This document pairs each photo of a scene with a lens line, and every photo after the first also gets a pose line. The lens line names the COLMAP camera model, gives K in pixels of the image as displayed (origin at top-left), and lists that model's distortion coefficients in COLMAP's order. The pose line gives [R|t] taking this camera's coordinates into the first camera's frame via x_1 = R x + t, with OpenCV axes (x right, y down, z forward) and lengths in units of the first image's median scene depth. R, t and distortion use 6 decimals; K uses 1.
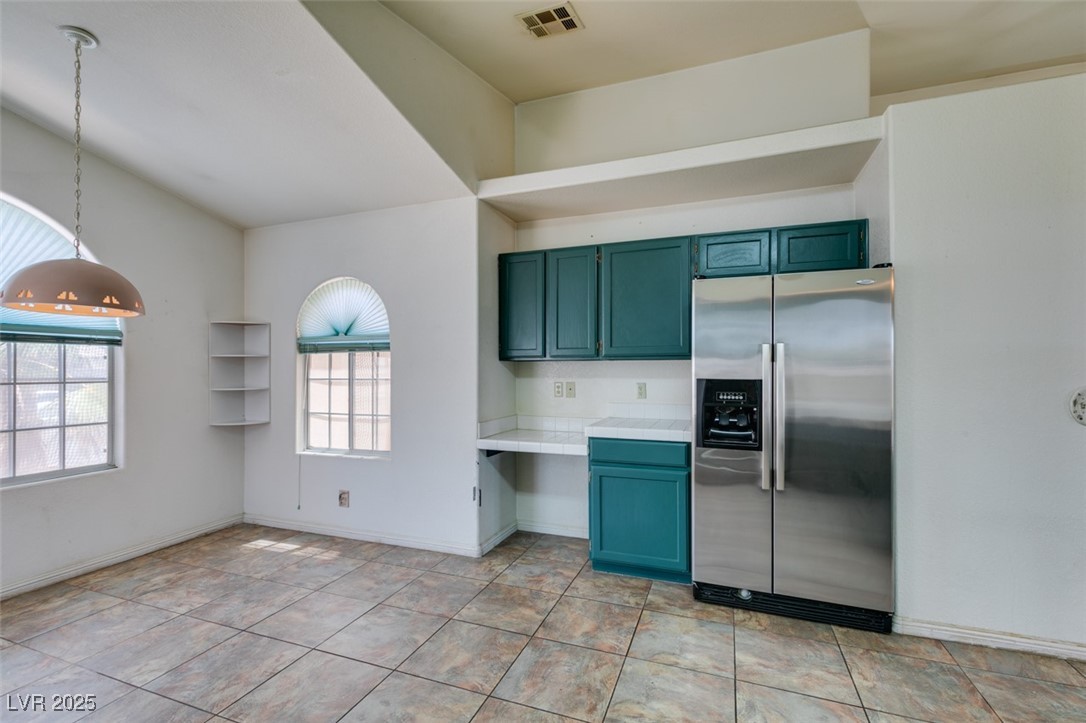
lens RADIAL K [[484.8, 0, 542.1], [0, 484.8, 366.5], [0, 0, 1]] dist [0.003611, -0.000192]
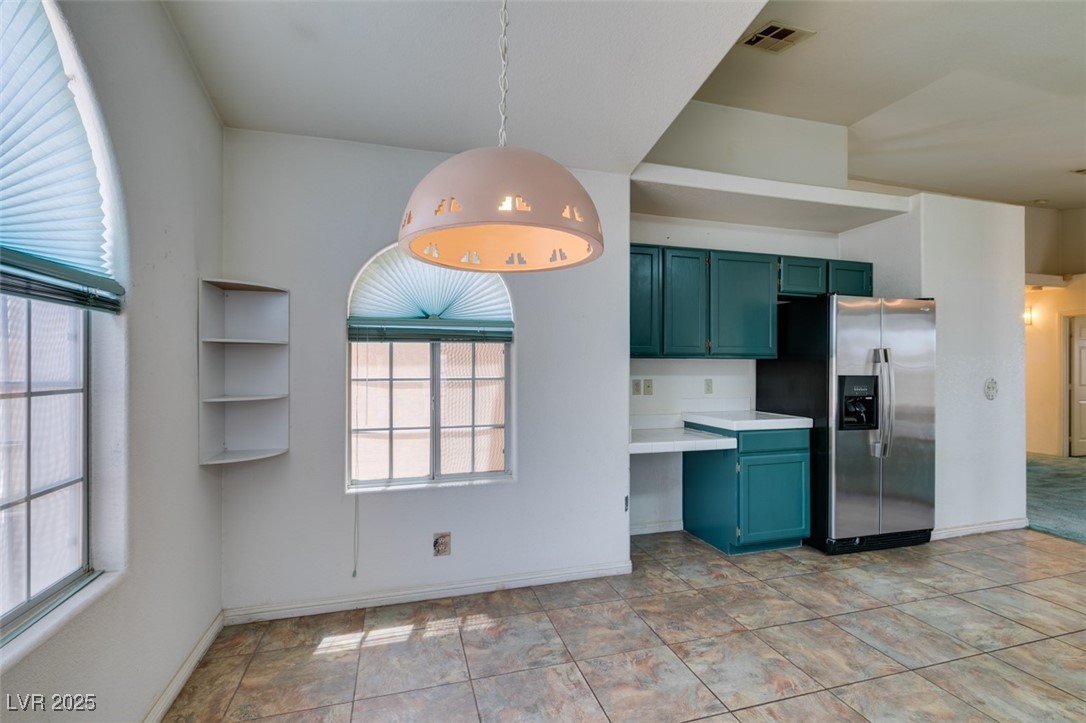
lens RADIAL K [[492.2, 0, 539.4], [0, 492.2, 364.0], [0, 0, 1]] dist [-0.003373, -0.000700]
pose [[0.795059, 0.006741, 0.606495, -0.827491], [-0.008598, 0.999963, 0.000157, 0.002387], [-0.606471, -0.005340, 0.795088, 0.368278]]
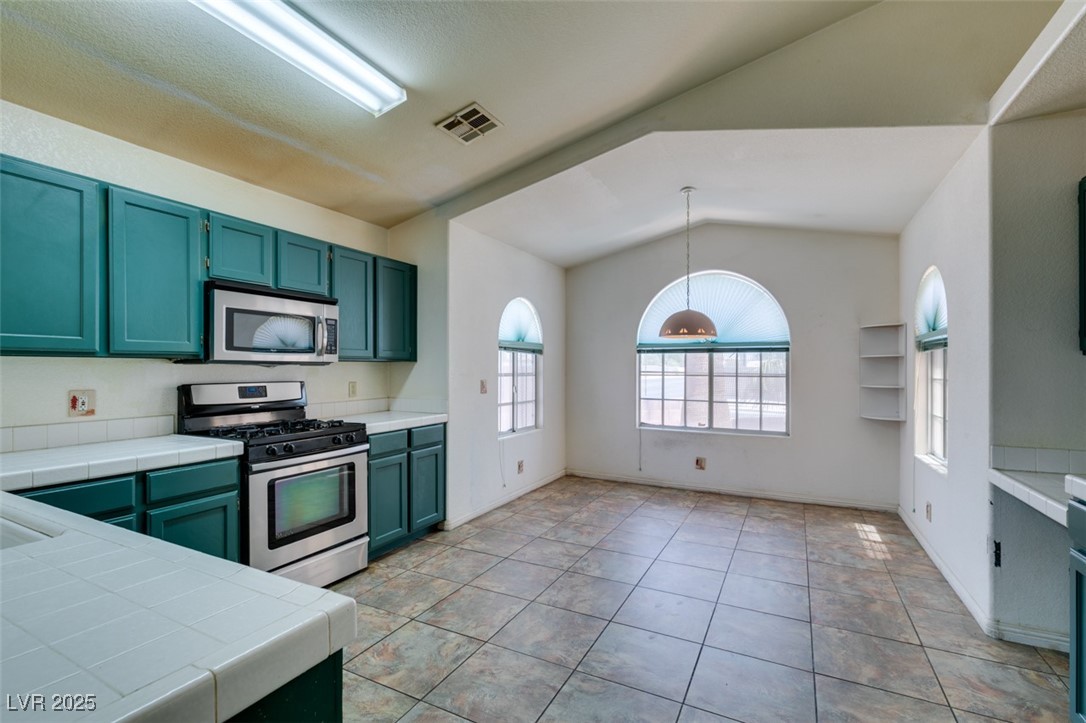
lens RADIAL K [[484.8, 0, 542.1], [0, 484.8, 366.5], [0, 0, 1]] dist [0.003611, -0.000192]
pose [[-0.112193, -0.000945, -0.993686, 0.642084], [0.003857, 0.999992, -0.001387, -0.000121], [0.993679, -0.003988, -0.112189, 0.430679]]
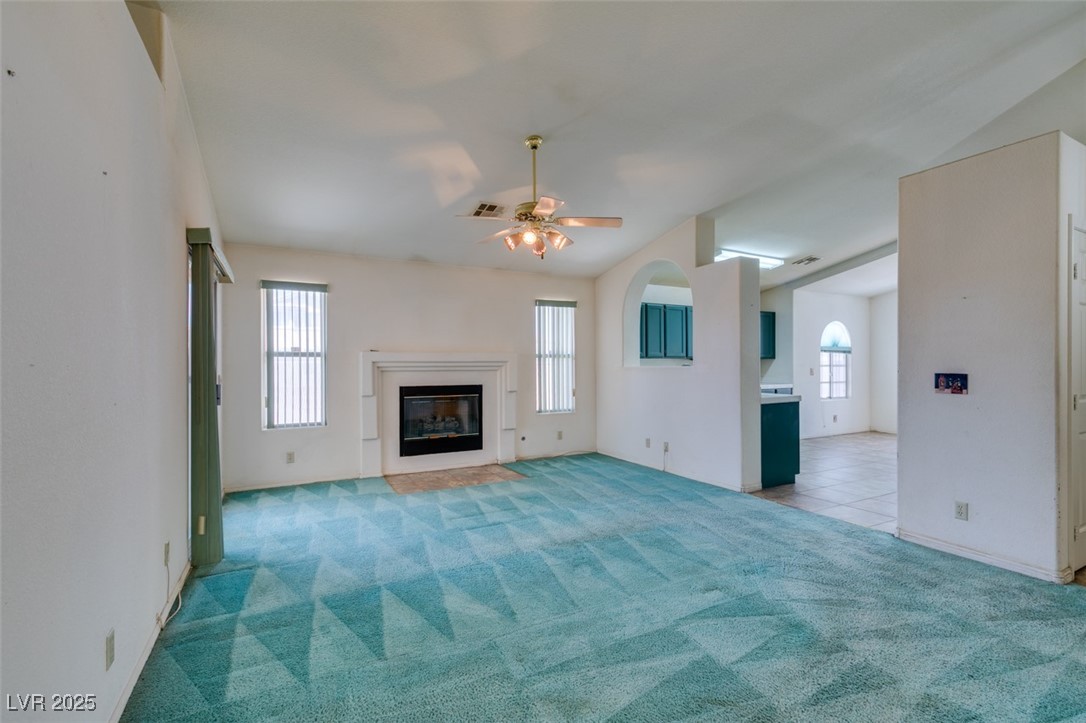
lens RADIAL K [[485.5, 0, 541.3], [0, 485.5, 361.9], [0, 0, 1]] dist [0.003418, -0.000540]
pose [[-0.652981, 0.000288, -0.757374, 2.150174], [0.006020, 0.999970, -0.004809, 0.005454], [0.757350, -0.007700, -0.652964, 0.702996]]
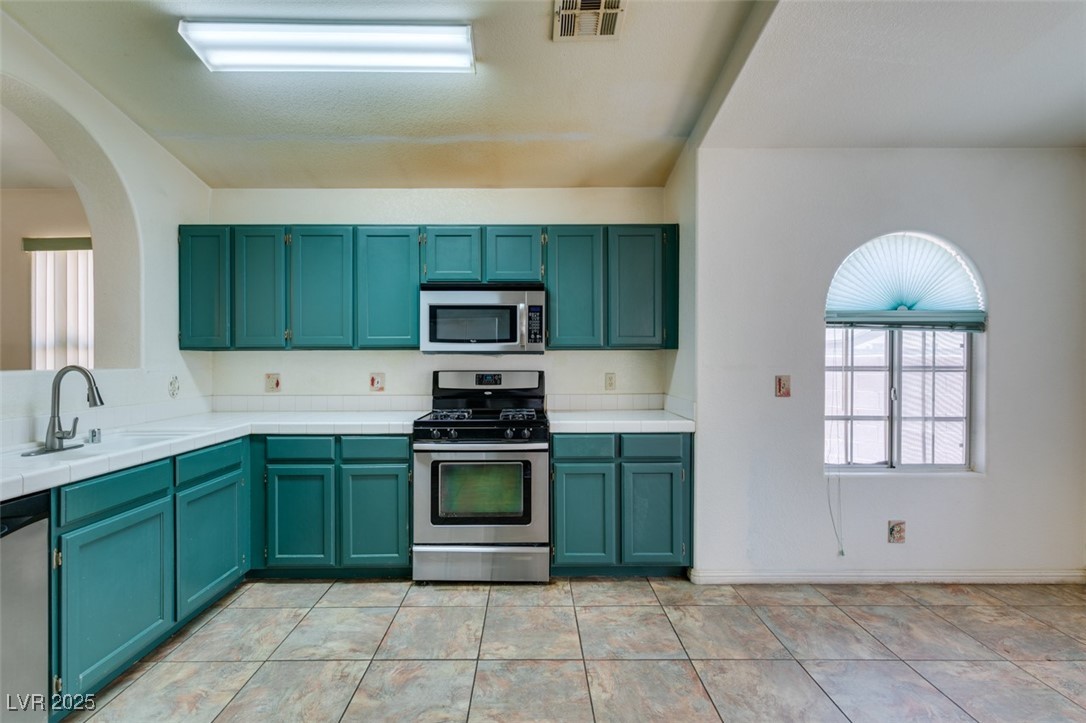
lens RADIAL K [[491.3, 0, 531.1], [0, 491.3, 361.1], [0, 0, 1]] dist [0.002817, 0.000234]
pose [[-0.932866, 0.005999, -0.360174, 0.078145], [0.004438, 0.999977, 0.005161, 0.001742], [0.360197, 0.003216, -0.932871, 0.761404]]
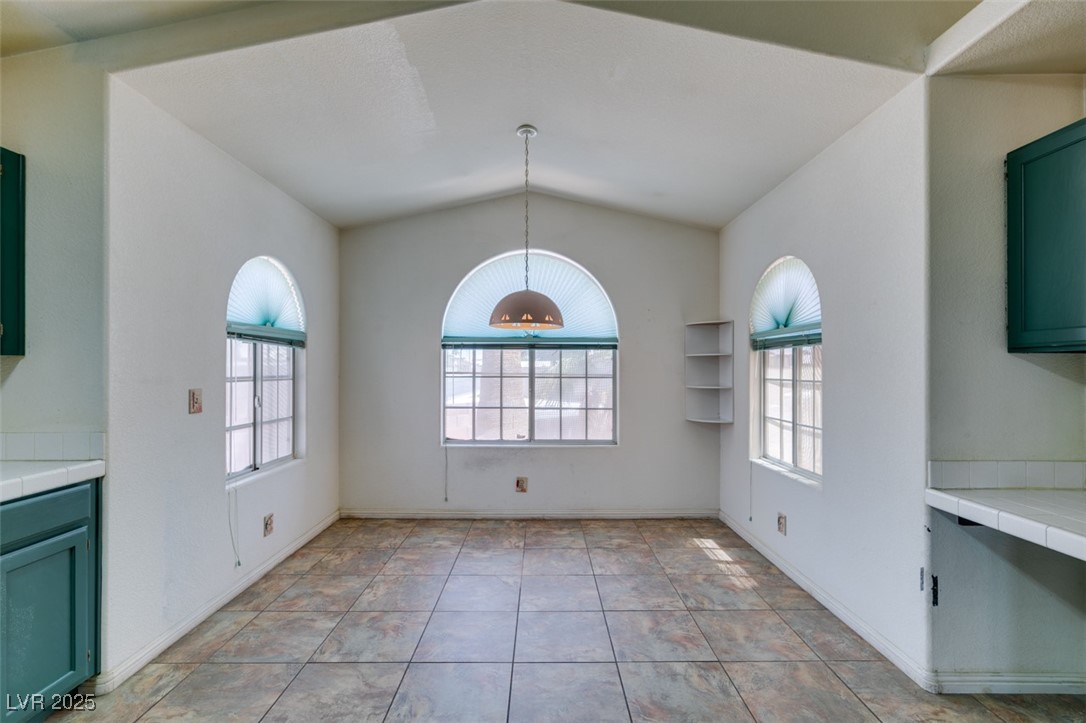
lens RADIAL K [[484.8, 0, 542.1], [0, 484.8, 366.5], [0, 0, 1]] dist [0.003611, -0.000192]
pose [[0.362650, -0.000434, -0.931925, 0.245237], [0.003783, 0.999992, 0.001007, 0.000054], [0.931918, -0.003890, 0.362648, 0.352303]]
